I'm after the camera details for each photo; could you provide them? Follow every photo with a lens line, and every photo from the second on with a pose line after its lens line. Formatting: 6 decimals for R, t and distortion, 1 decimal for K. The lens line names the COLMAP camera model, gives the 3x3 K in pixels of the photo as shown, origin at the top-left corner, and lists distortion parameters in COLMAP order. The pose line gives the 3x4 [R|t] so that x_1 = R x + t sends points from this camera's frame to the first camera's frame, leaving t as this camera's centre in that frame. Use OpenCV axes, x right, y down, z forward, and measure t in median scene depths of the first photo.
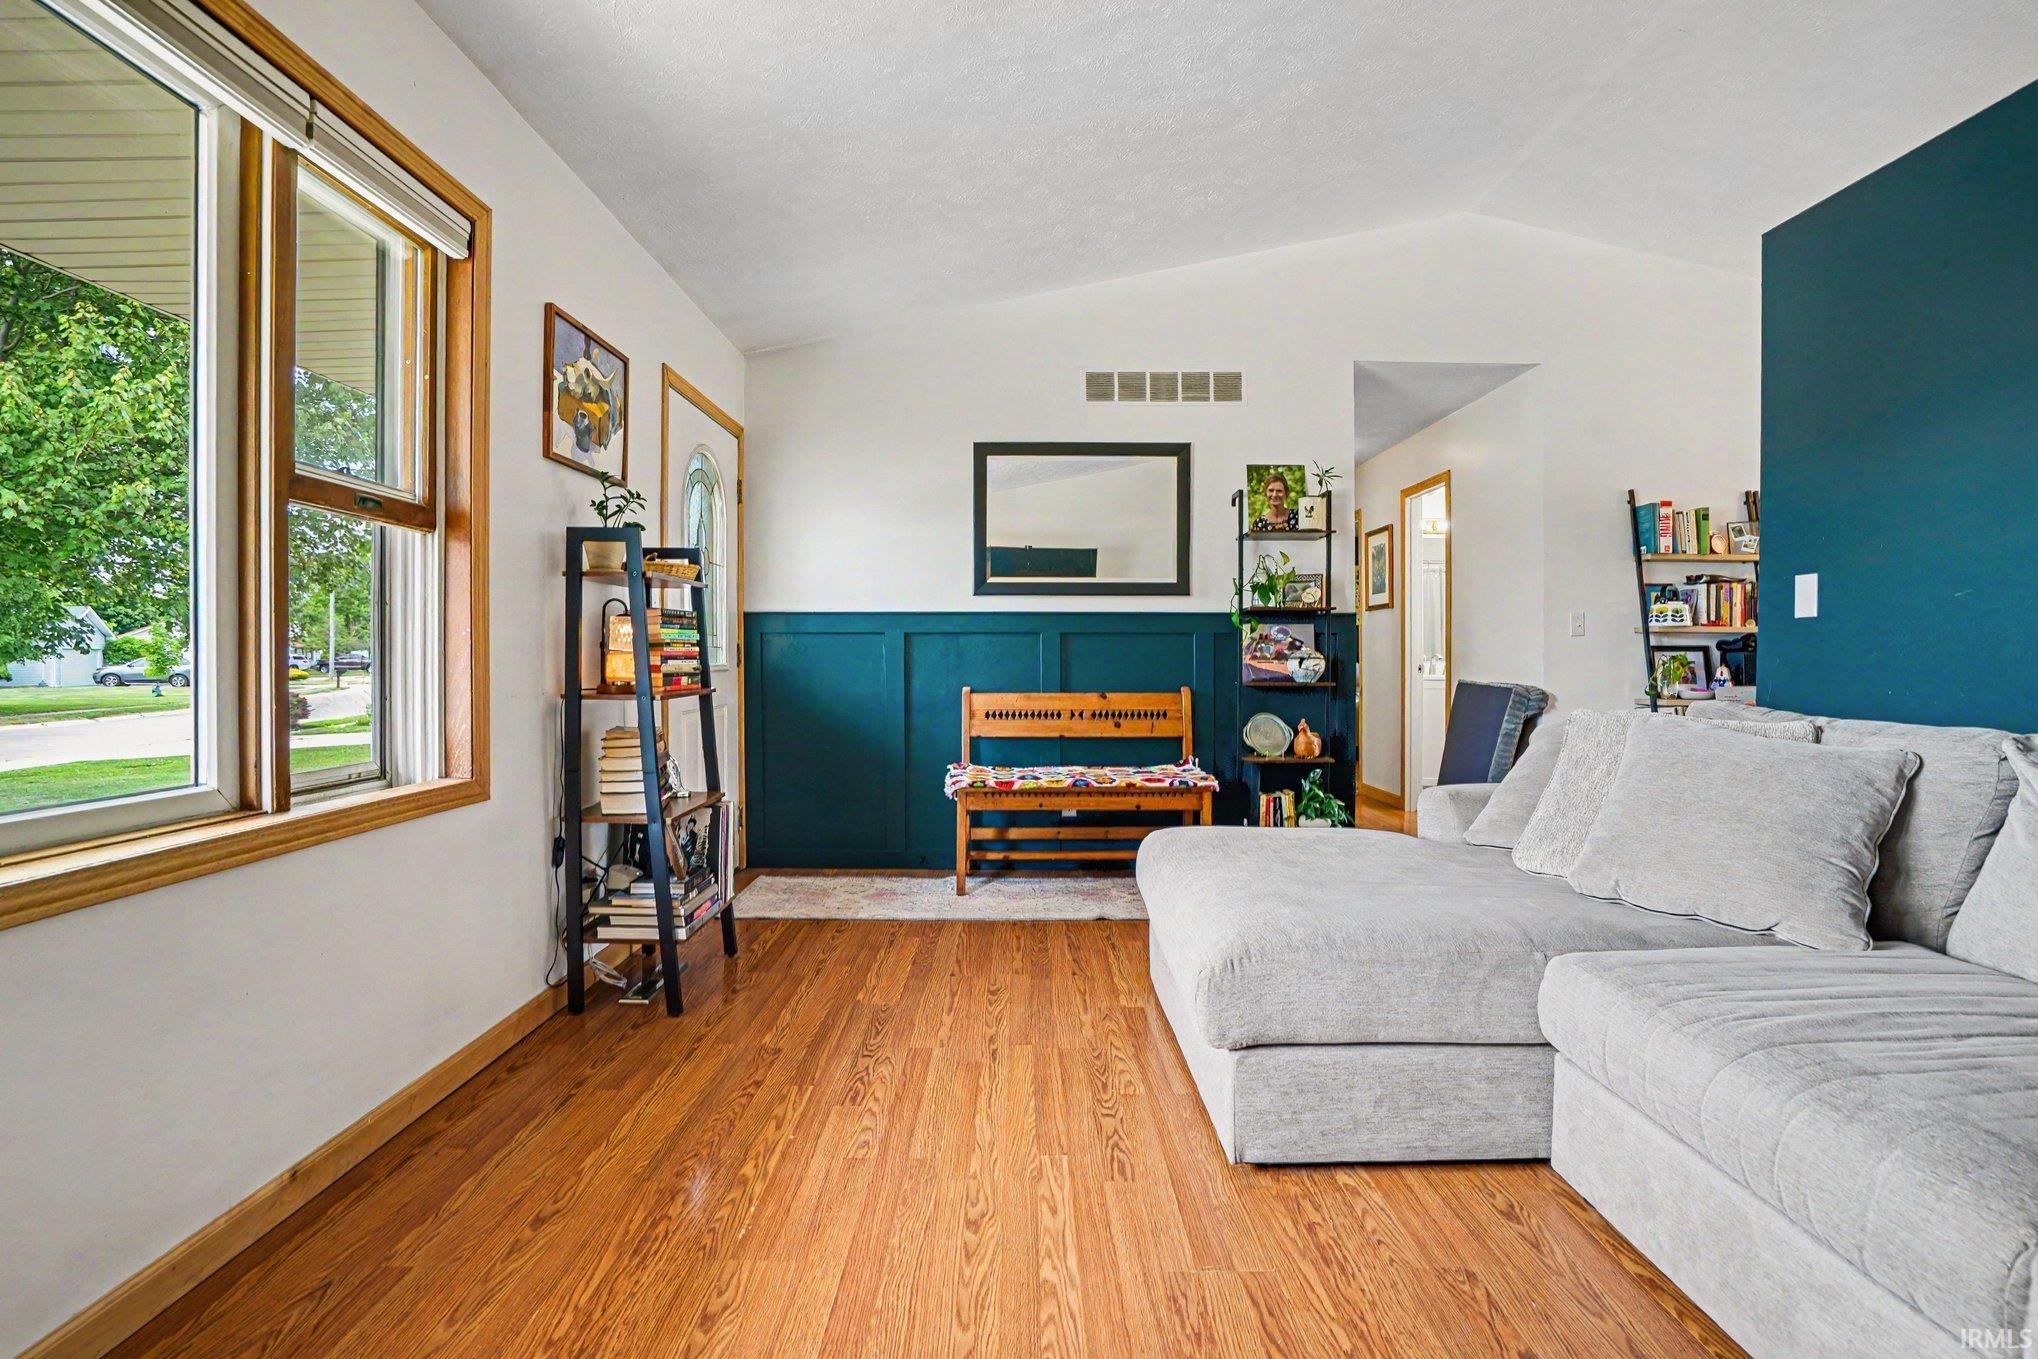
lens RADIAL K [[936.9, 0, 1022.2], [0, 936.9, 668.2], [0, 0, 1]] dist [-0.001329, -0.000096]
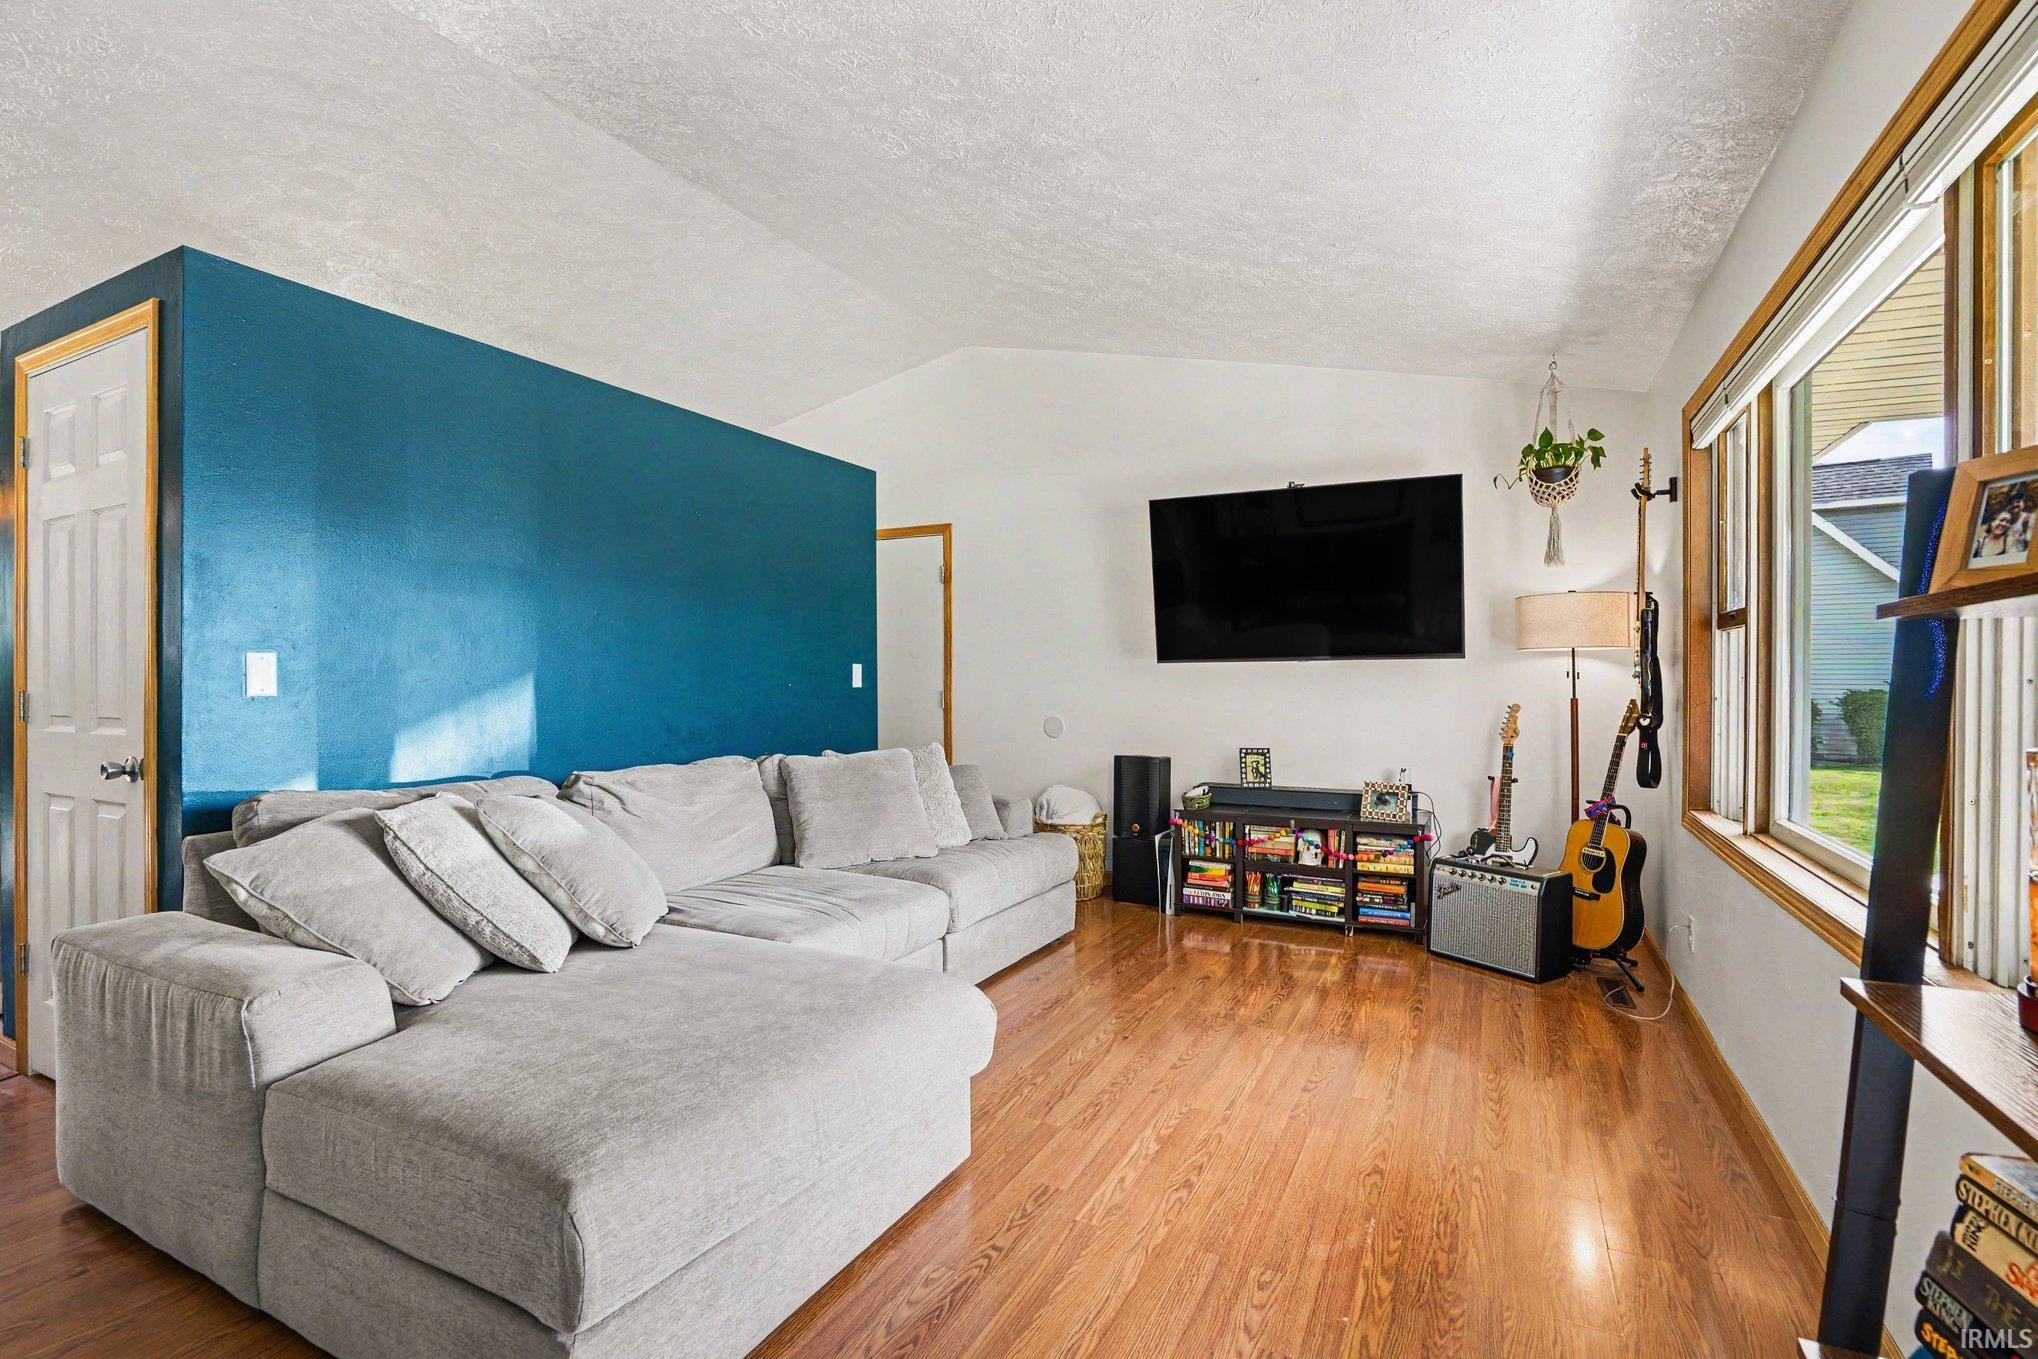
lens RADIAL K [[936.9, 0, 1021.9], [0, 936.9, 678.7], [0, 0, 1]] dist [-0.001329, -0.000096]
pose [[-0.885194, -0.005309, 0.465192, -0.423014], [-0.000157, 0.999938, 0.011112, -0.118781], [-0.465222, 0.009763, -0.885140, 2.113710]]
